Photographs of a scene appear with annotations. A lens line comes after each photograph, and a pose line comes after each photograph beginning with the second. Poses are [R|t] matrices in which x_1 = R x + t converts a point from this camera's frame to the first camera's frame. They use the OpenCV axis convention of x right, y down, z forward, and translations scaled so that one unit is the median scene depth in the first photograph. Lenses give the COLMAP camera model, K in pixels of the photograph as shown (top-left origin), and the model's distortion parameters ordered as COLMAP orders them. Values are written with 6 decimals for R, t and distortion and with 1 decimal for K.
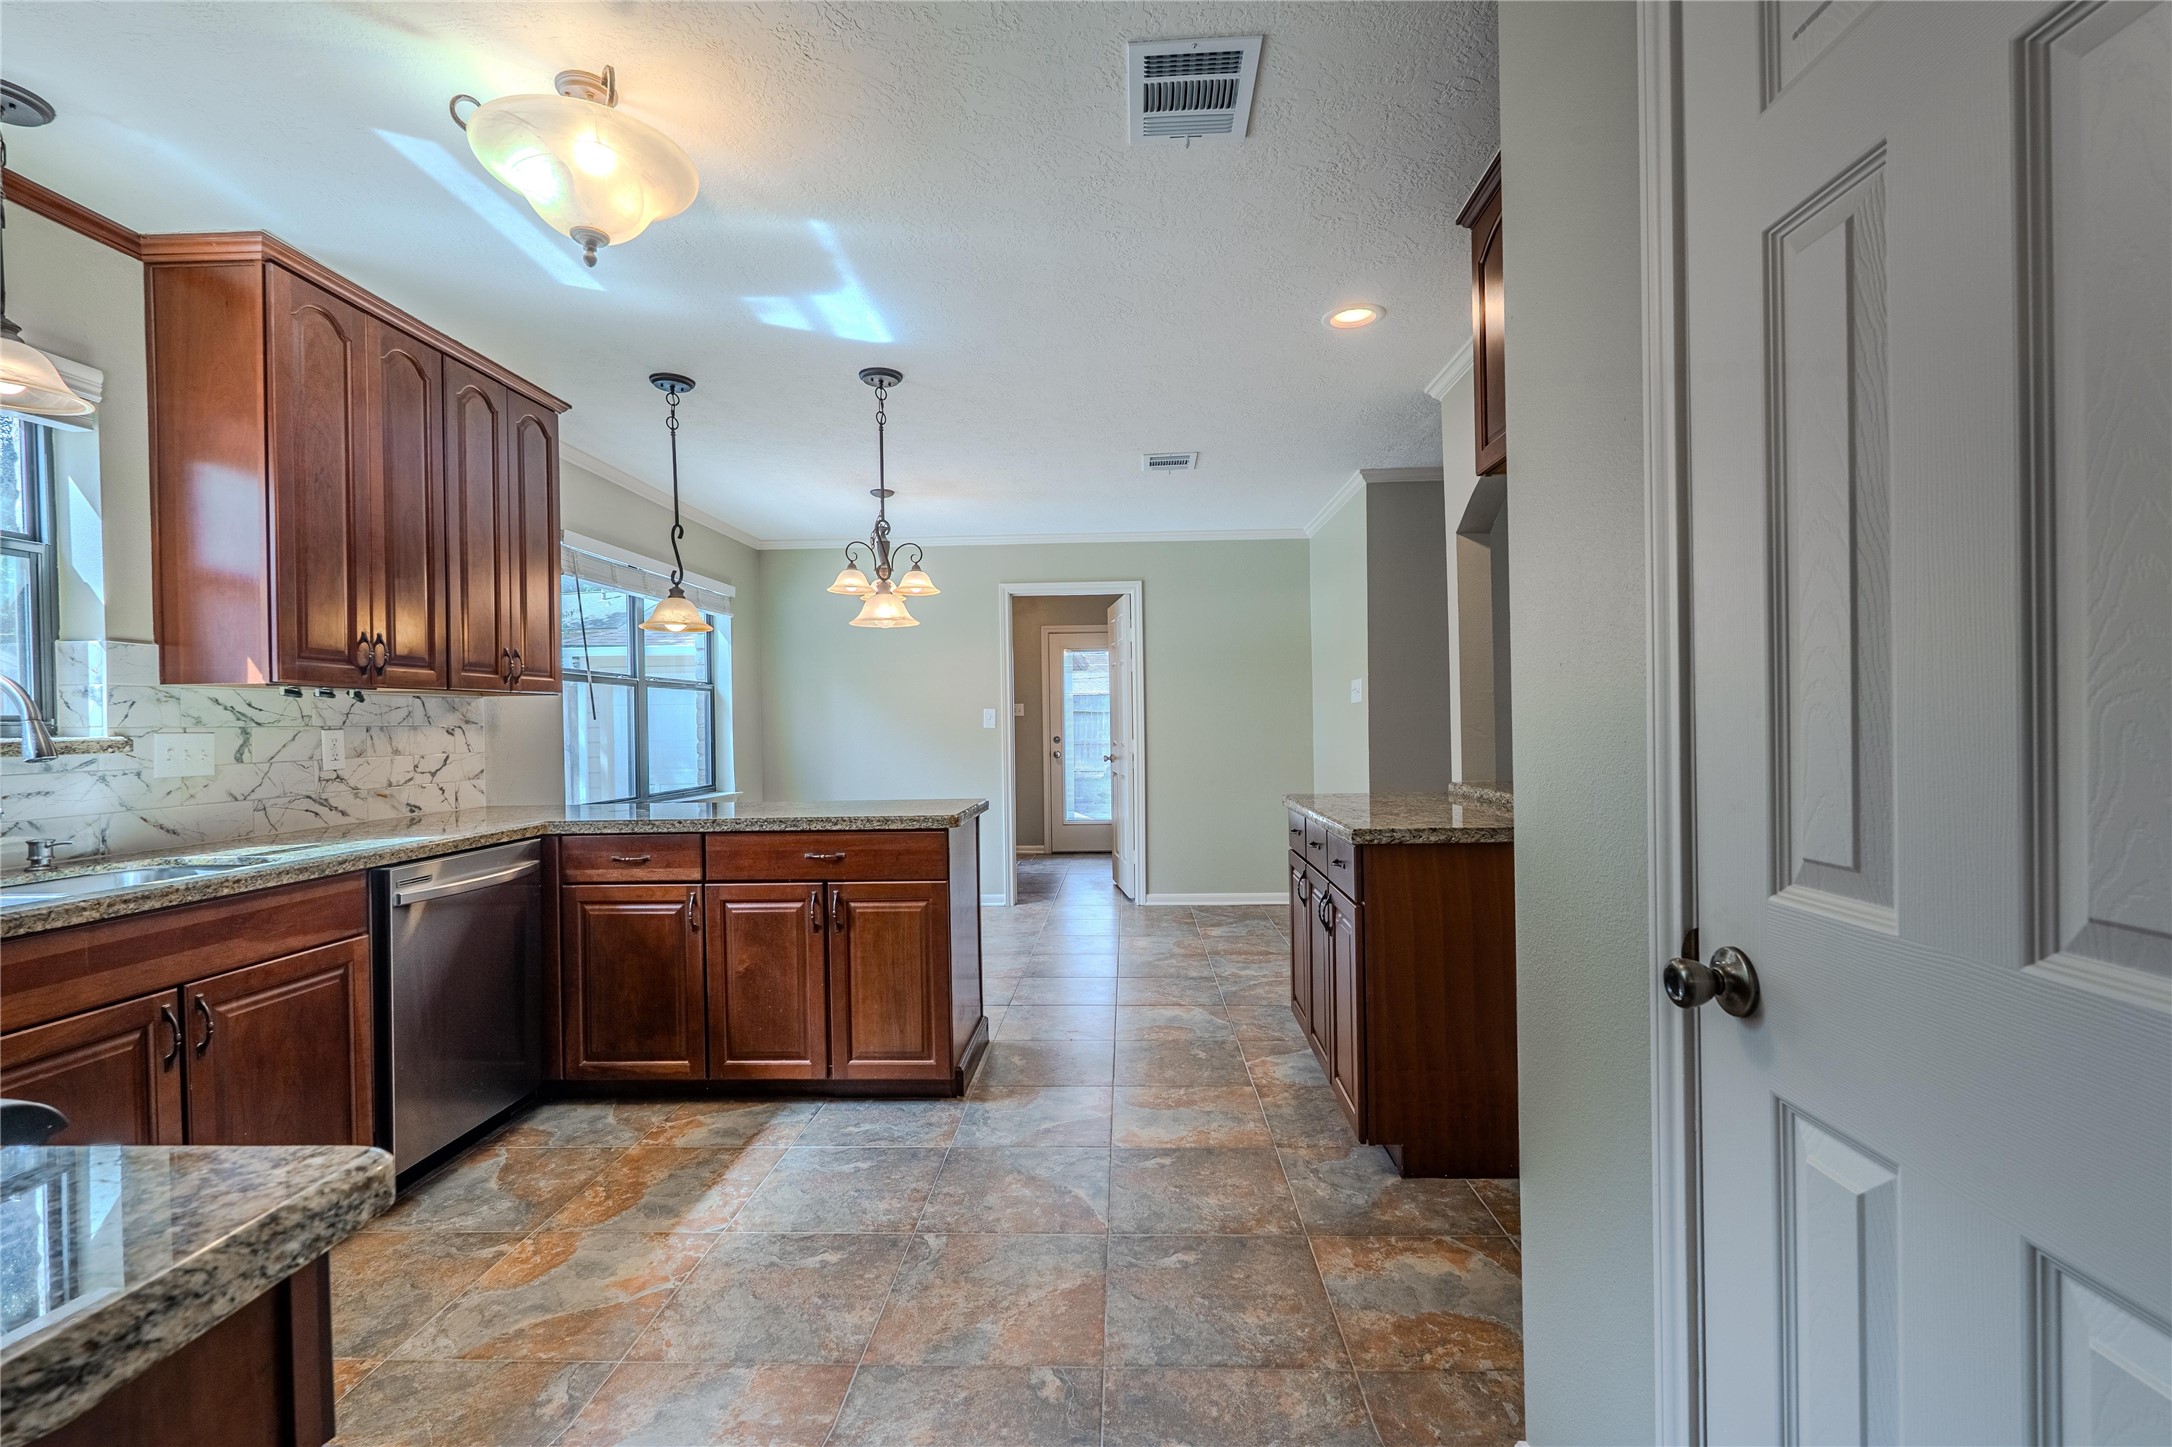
lens RADIAL K [[963.4, 0, 1084.9], [0, 963.4, 726.4], [0, 0, 1]] dist [-0.002589, -0.000534]
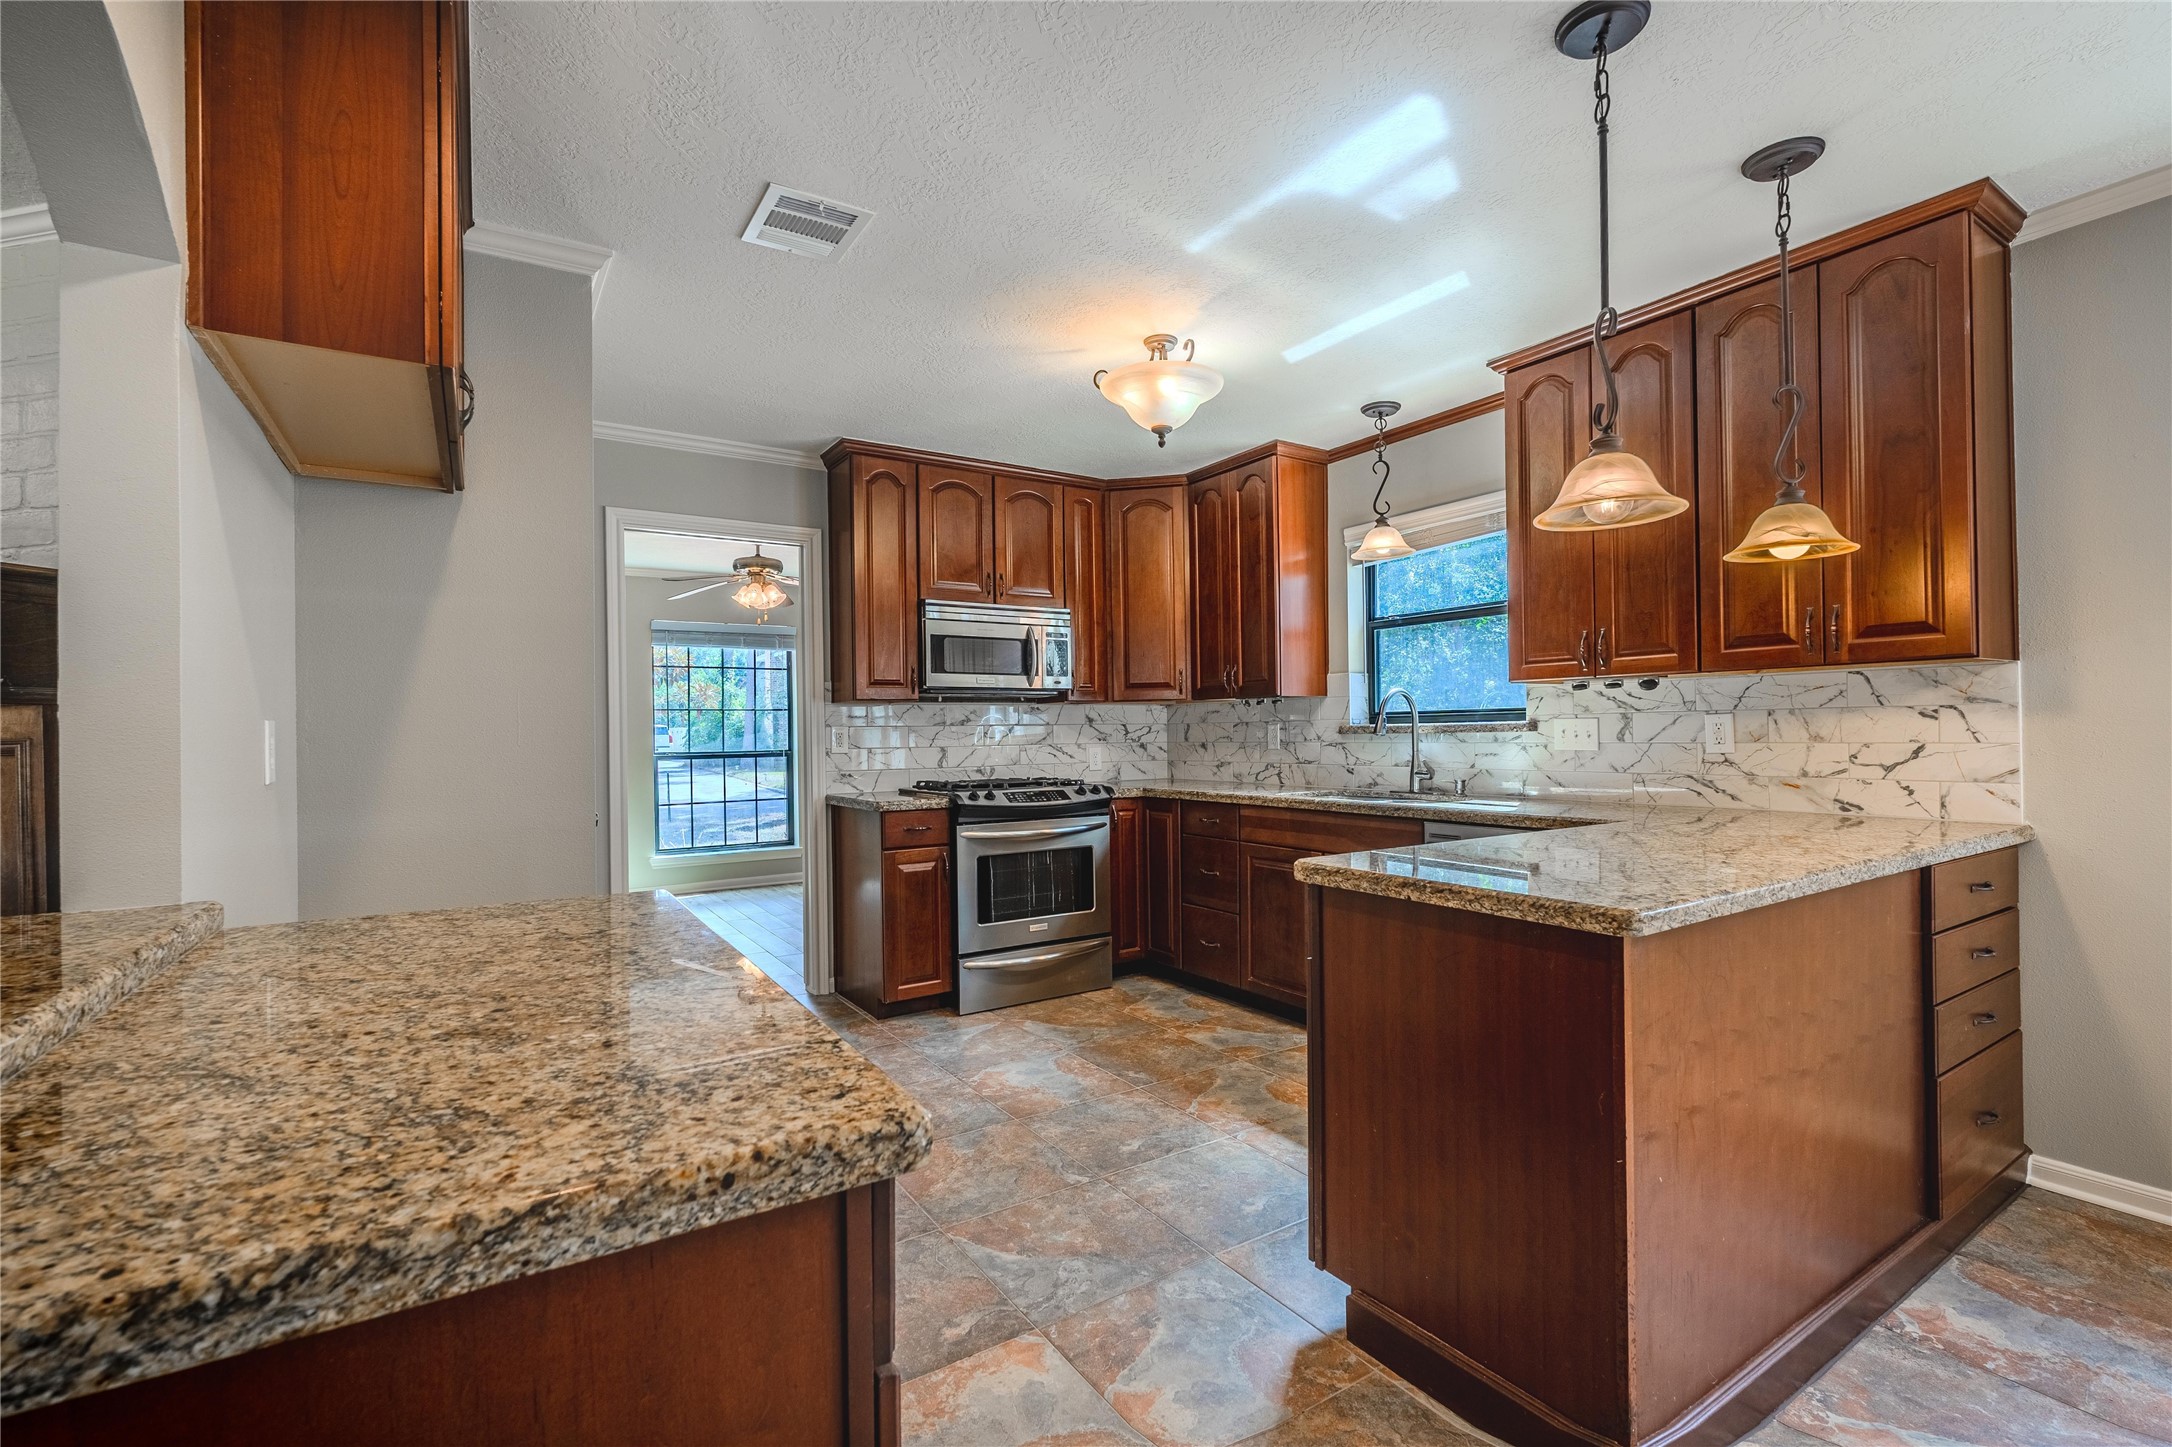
lens RADIAL K [[963.4, 0, 1084.9], [0, 963.4, 726.4], [0, 0, 1]] dist [-0.002589, -0.000534]
pose [[-0.819472, 0.024866, -0.572580, 0.391553], [0.025585, 0.999650, 0.006797, -0.008262], [0.572548, -0.009080, -0.819821, 1.600463]]
